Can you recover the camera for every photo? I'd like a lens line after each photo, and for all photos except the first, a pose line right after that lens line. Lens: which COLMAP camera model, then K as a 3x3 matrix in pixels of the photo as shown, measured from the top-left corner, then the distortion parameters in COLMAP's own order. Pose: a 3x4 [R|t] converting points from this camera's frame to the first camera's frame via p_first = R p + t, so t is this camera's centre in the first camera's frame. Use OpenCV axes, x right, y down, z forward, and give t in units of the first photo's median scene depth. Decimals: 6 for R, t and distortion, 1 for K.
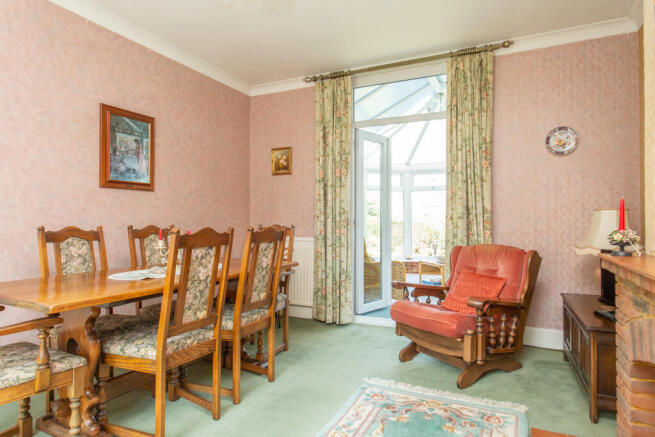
lens RADIAL K [[377.0, 0, 328.7], [0, 377.0, 219.4], [0, 0, 1]] dist [-0.004305, -0.000343]
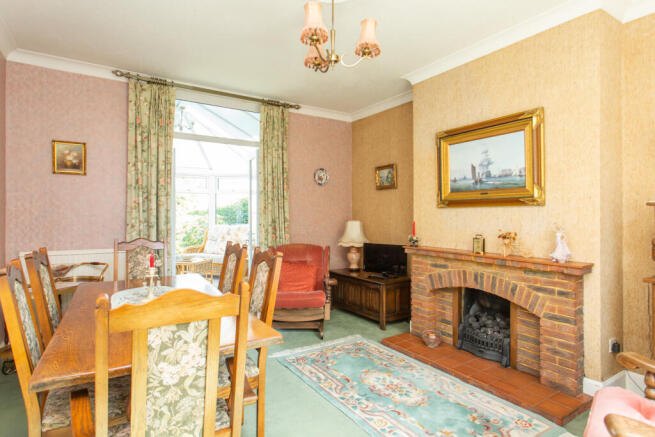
lens RADIAL K [[355.4, 0, 328.0], [0, 355.4, 215.1], [0, 0, 1]] dist [0.003379, 0.001459]
pose [[0.531381, -0.001146, 0.847132, -0.619090], [-0.004865, 0.999978, 0.004405, -0.046747], [-0.847119, -0.006462, 0.531364, 0.147620]]
